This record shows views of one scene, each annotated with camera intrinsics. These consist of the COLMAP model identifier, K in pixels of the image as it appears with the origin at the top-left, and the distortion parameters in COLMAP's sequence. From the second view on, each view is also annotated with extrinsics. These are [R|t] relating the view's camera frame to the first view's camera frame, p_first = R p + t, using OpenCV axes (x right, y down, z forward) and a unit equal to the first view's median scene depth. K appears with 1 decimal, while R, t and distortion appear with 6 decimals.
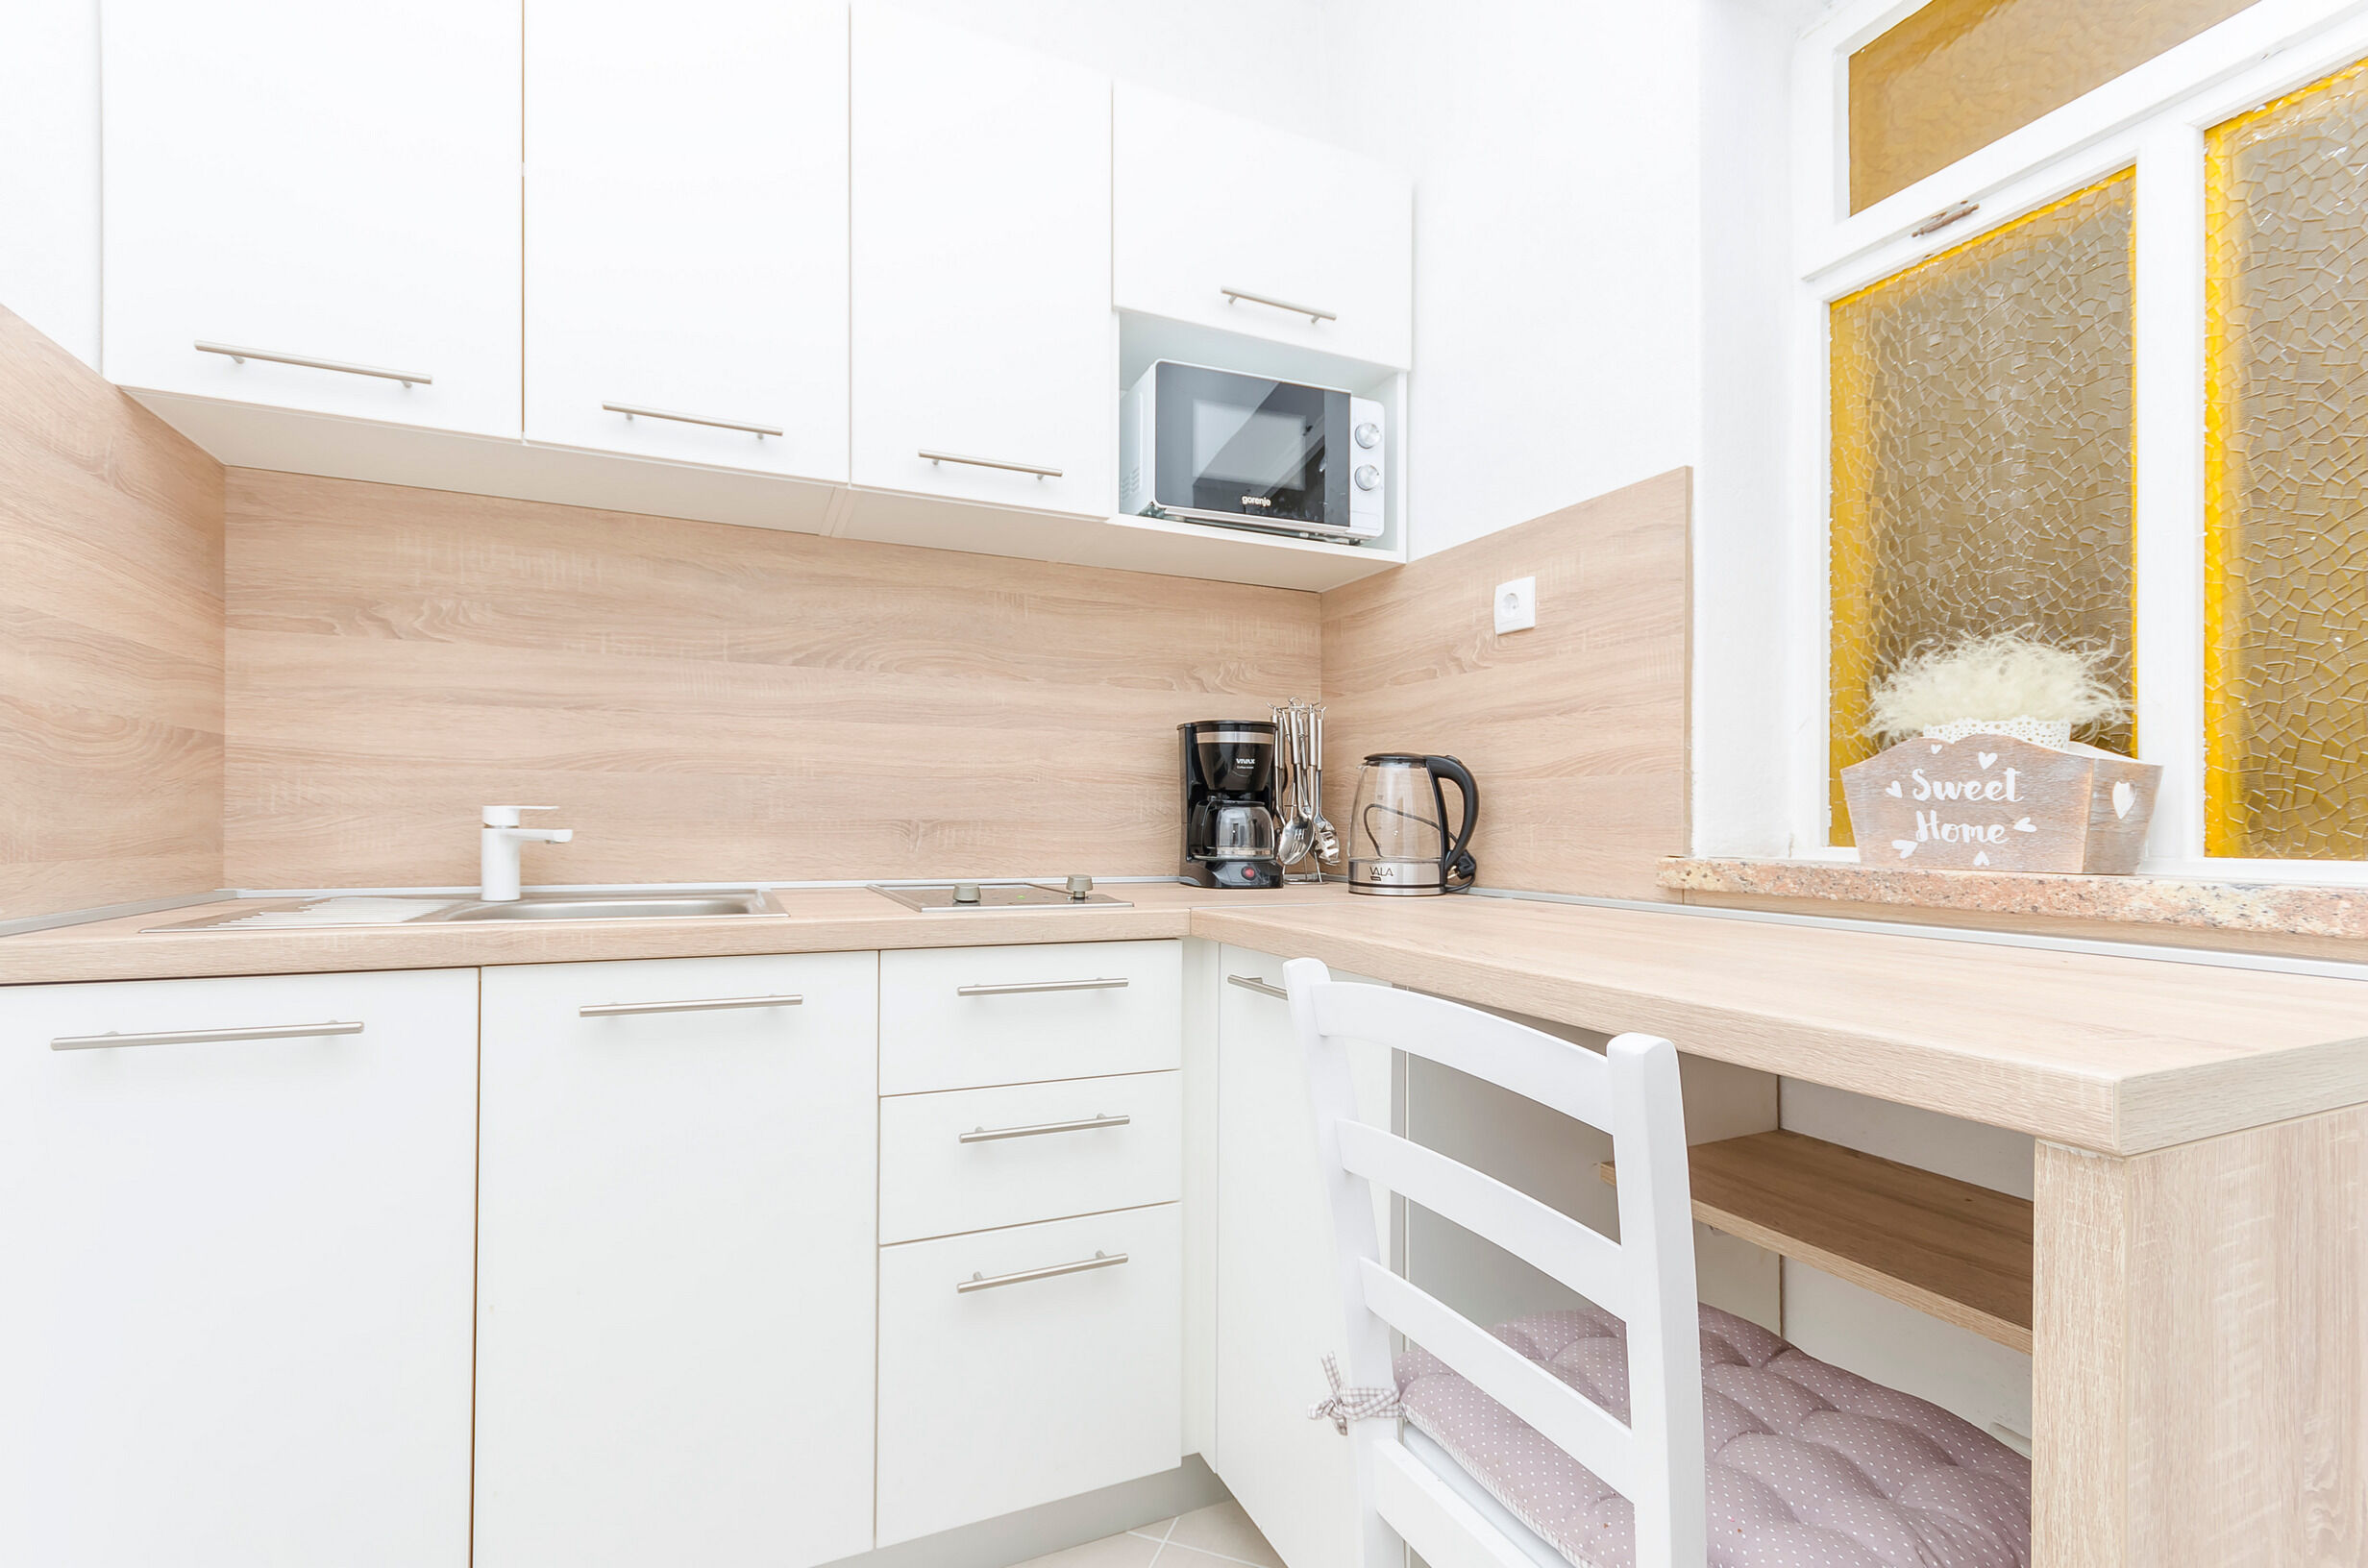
lens RADIAL K [[1035.2, 0, 1183.7], [0, 1035.2, 790.5], [0, 0, 1]] dist [0.013400, -0.005592]
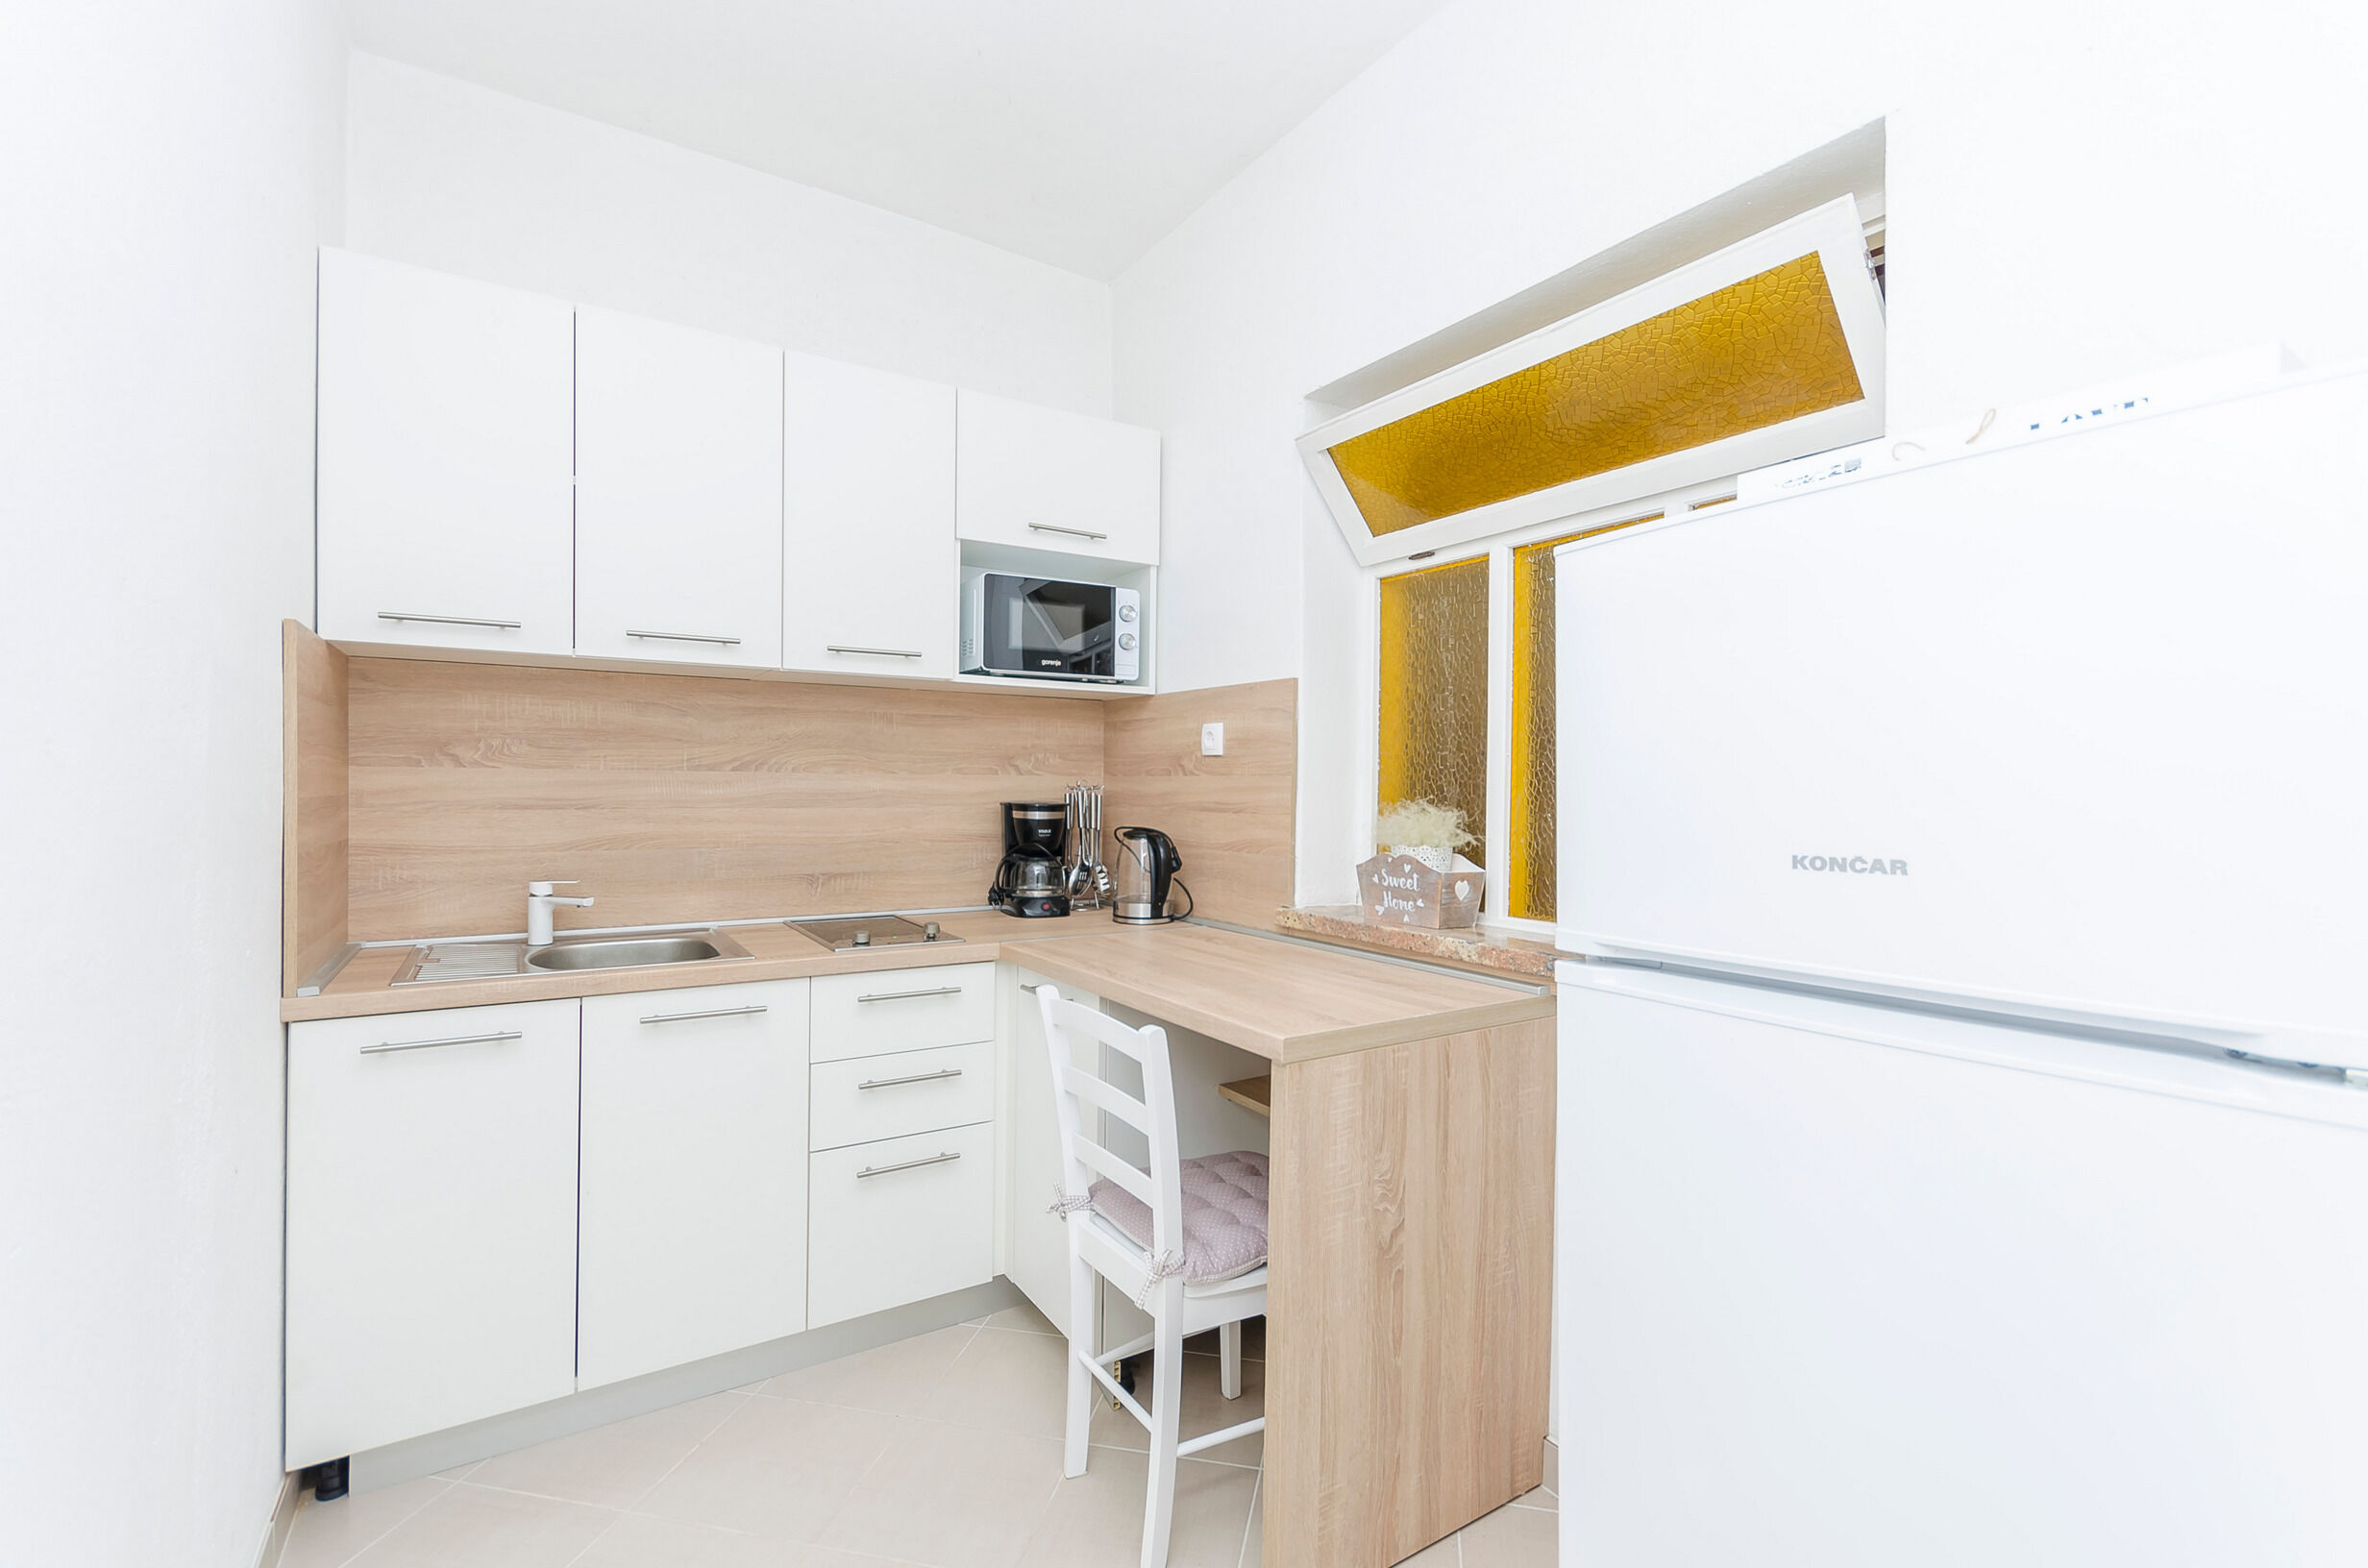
lens RADIAL K [[1026.9, 0, 1168.8], [0, 1026.9, 739.1], [0, 0, 1]] dist [0.012406, 0.000080]
pose [[0.991237, 0.004921, 0.132000, 0.046777], [-0.003173, 0.999905, -0.013447, -0.163207], [-0.132054, 0.012911, 0.991158, -0.573337]]
